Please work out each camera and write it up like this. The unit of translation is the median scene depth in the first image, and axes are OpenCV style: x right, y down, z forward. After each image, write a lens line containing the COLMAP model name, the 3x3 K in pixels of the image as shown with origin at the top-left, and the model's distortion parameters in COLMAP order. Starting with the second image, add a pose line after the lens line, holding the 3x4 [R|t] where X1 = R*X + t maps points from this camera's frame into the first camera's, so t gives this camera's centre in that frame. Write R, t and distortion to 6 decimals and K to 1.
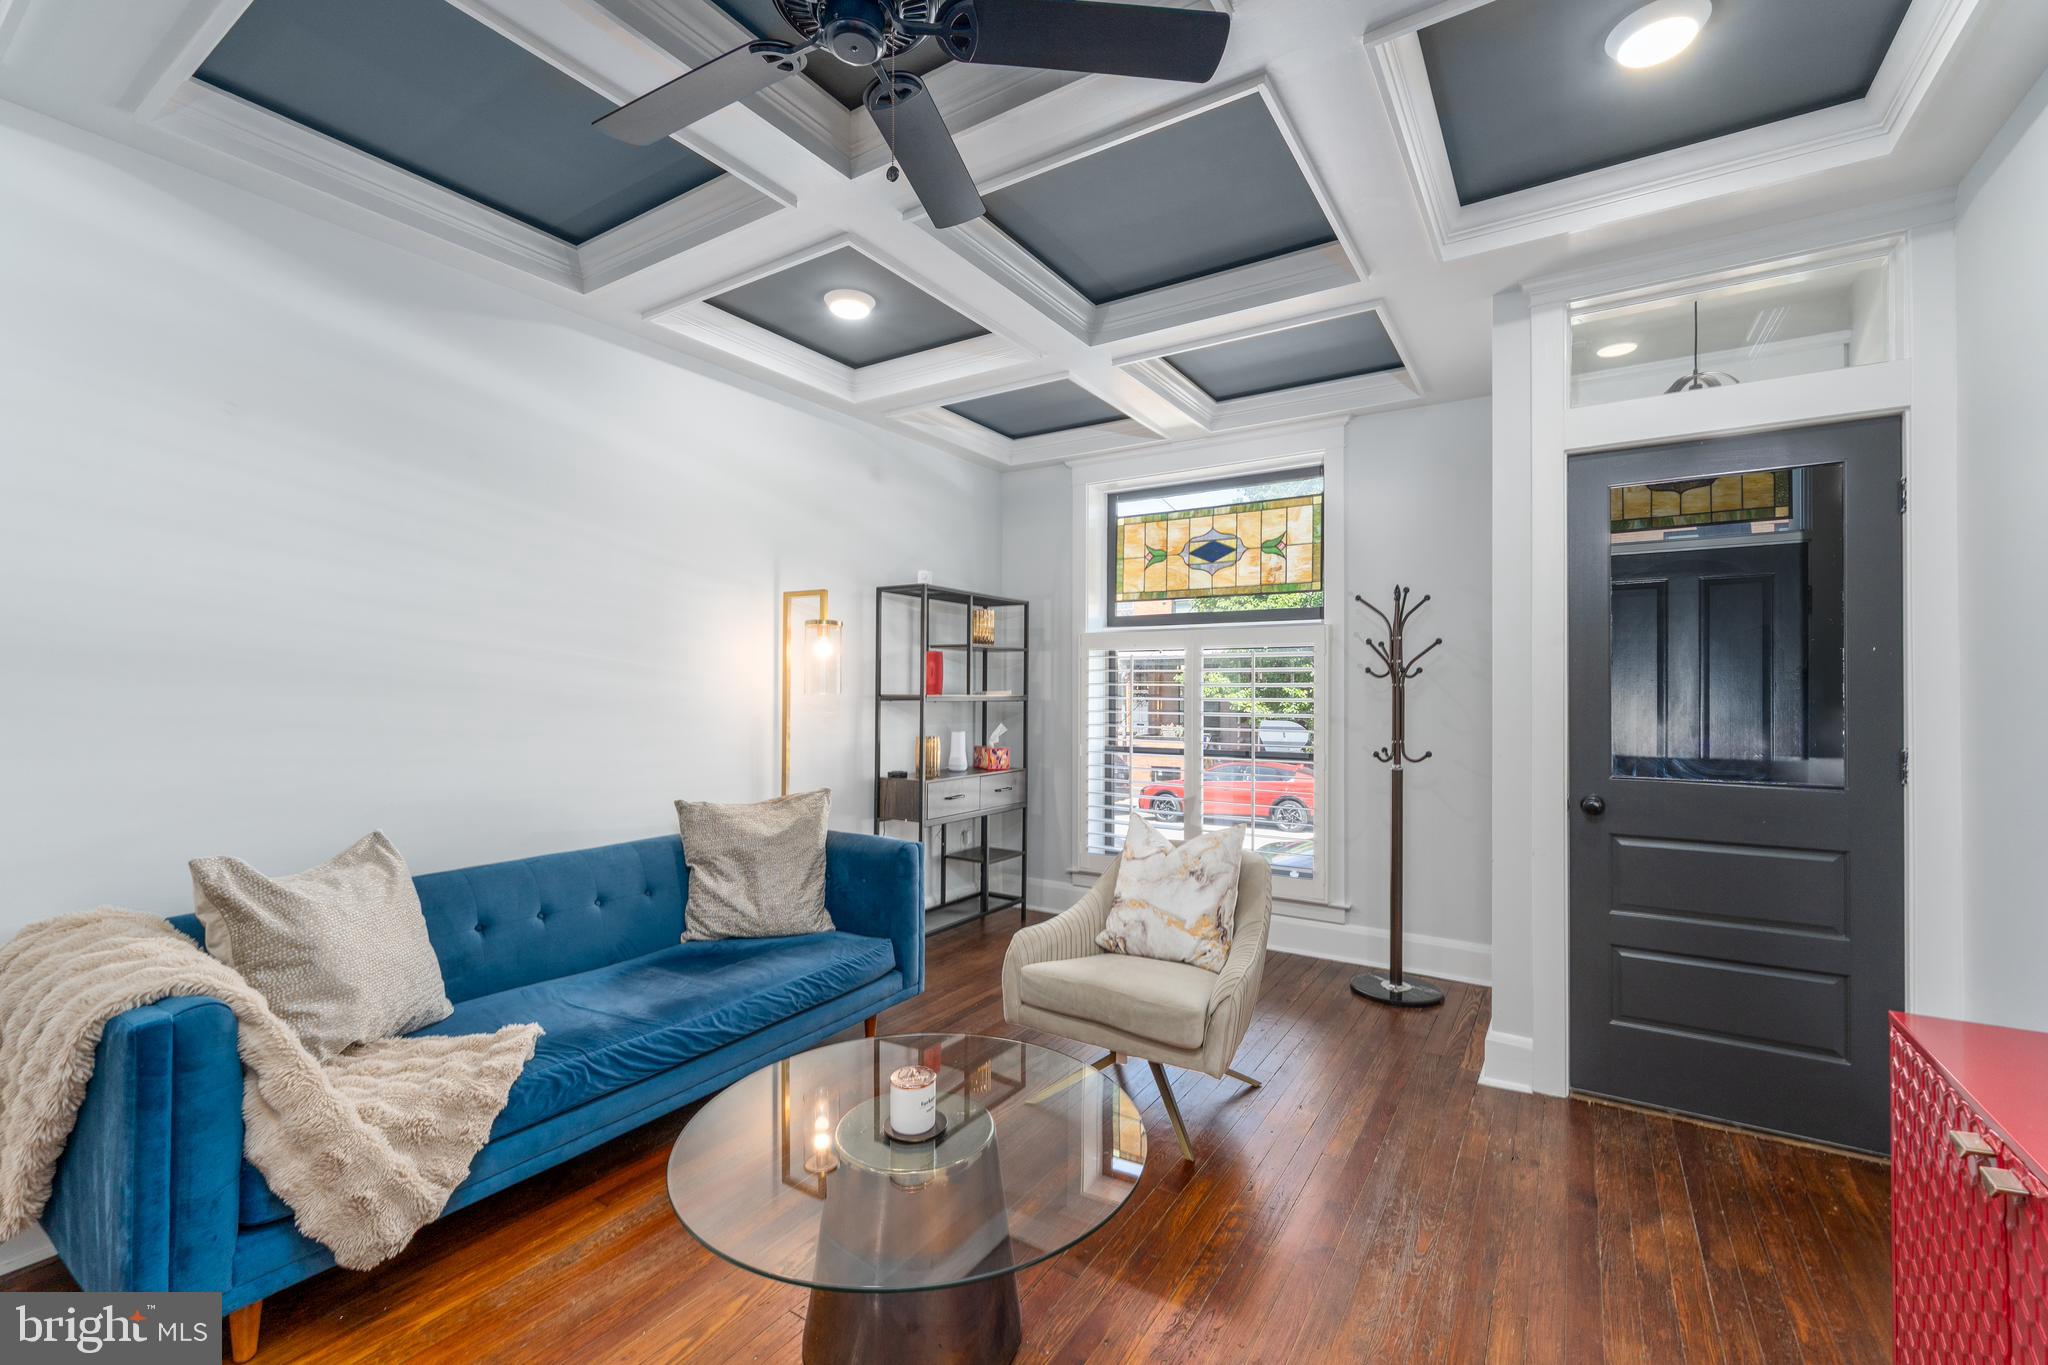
lens RADIAL K [[839.1, 0, 1020.0], [0, 839.1, 686.6], [0, 0, 1]] dist [0.000076, -0.001994]
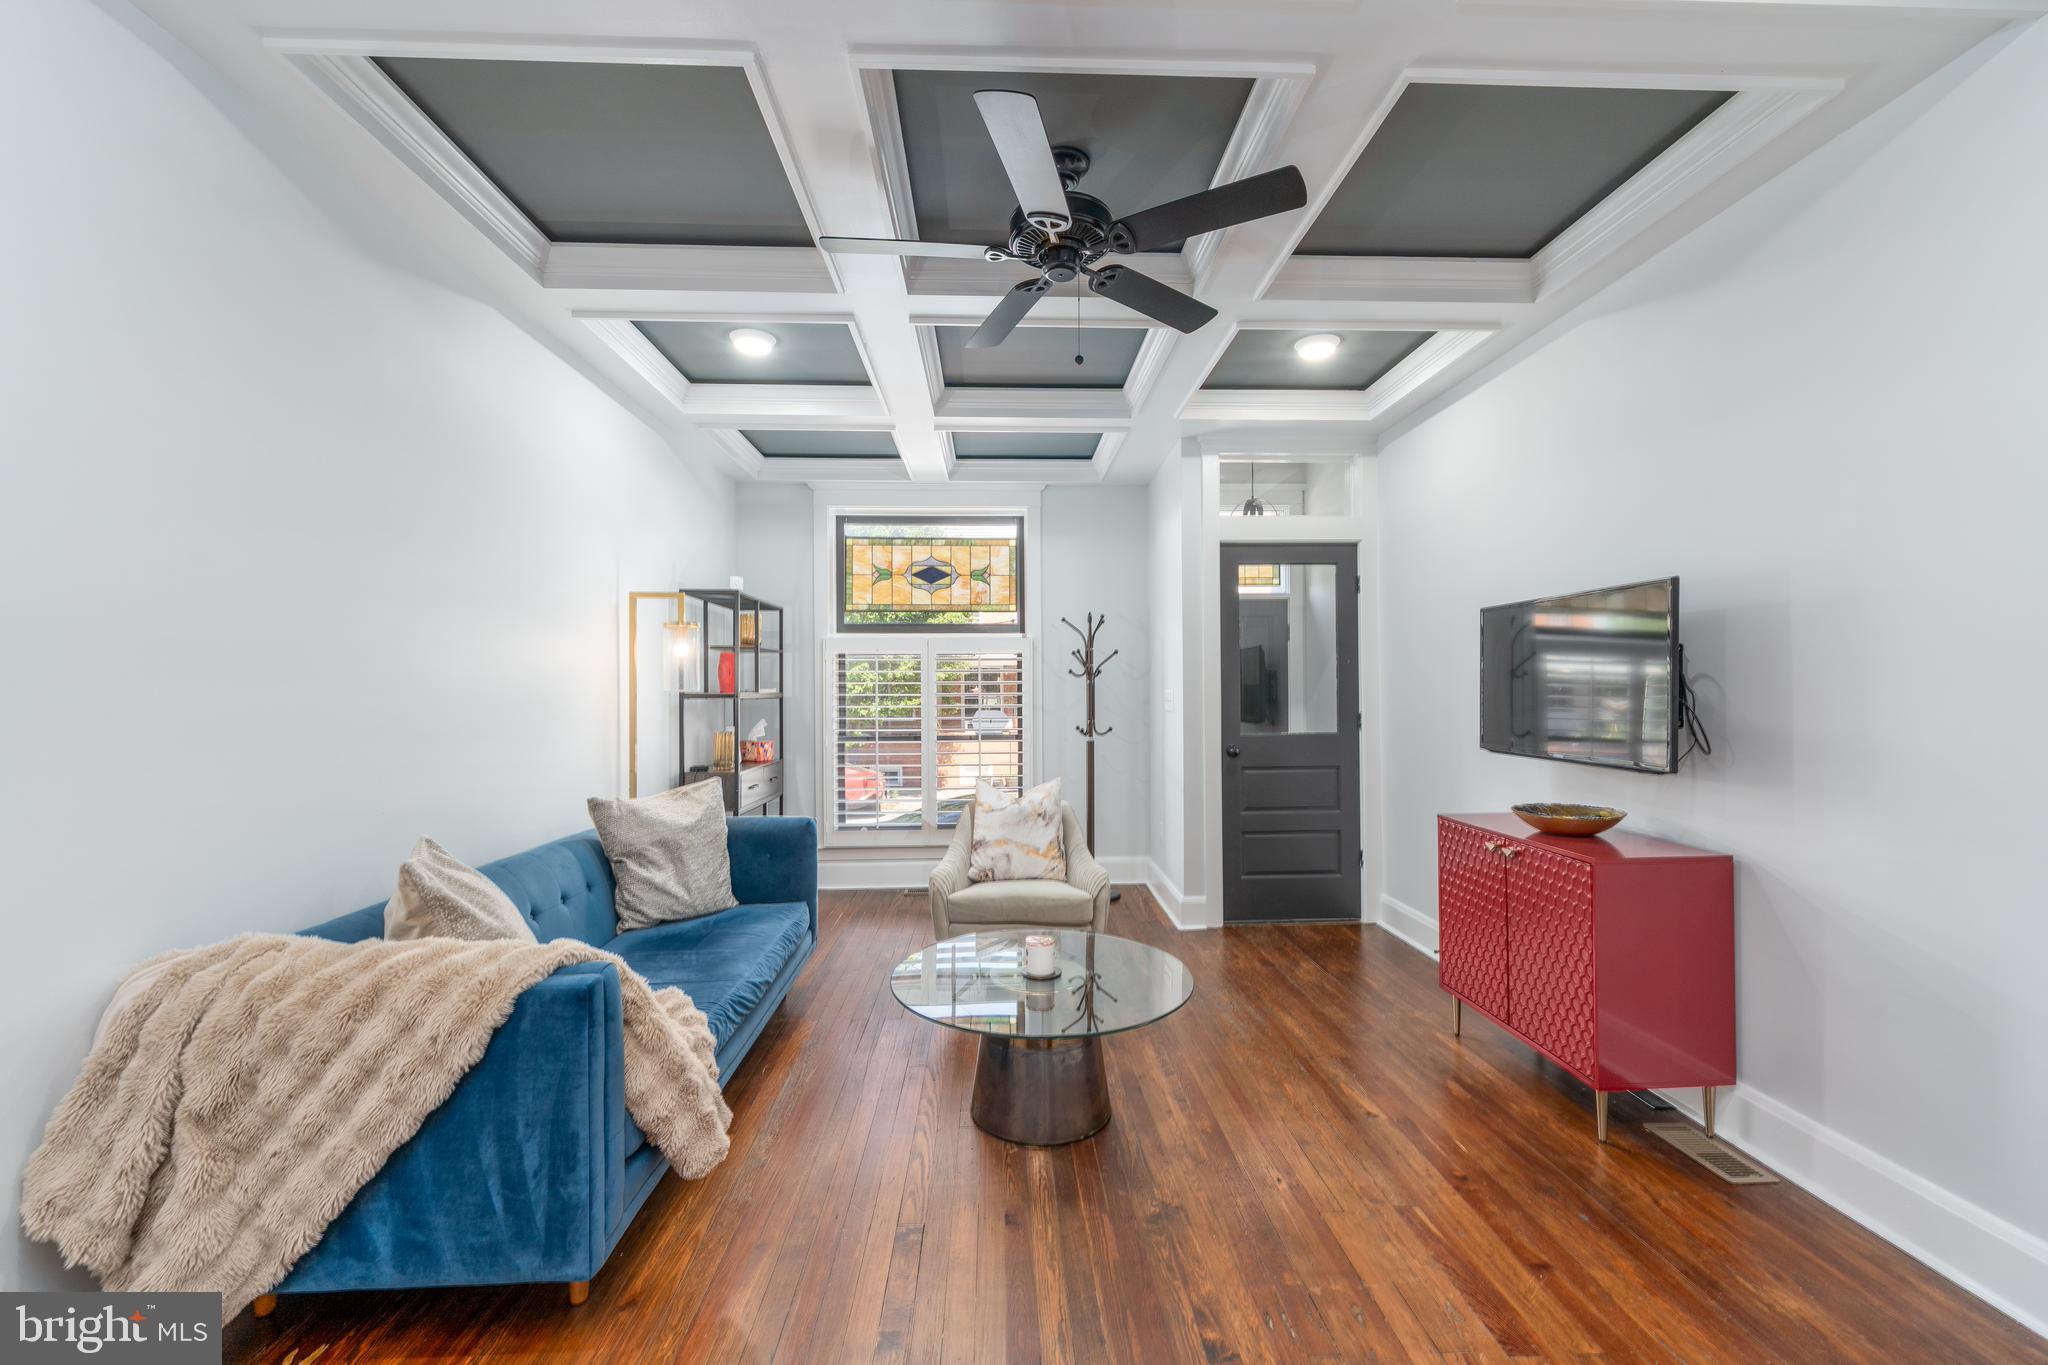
lens RADIAL K [[839.1, 0, 1018.7], [0, 839.1, 686.4], [0, 0, 1]] dist [0.000076, -0.001994]
pose [[0.814340, -0.005735, 0.580360, -0.483155], [0.006016, 0.999981, 0.001441, 0.002758], [-0.580357, 0.002318, 0.814359, -0.098238]]
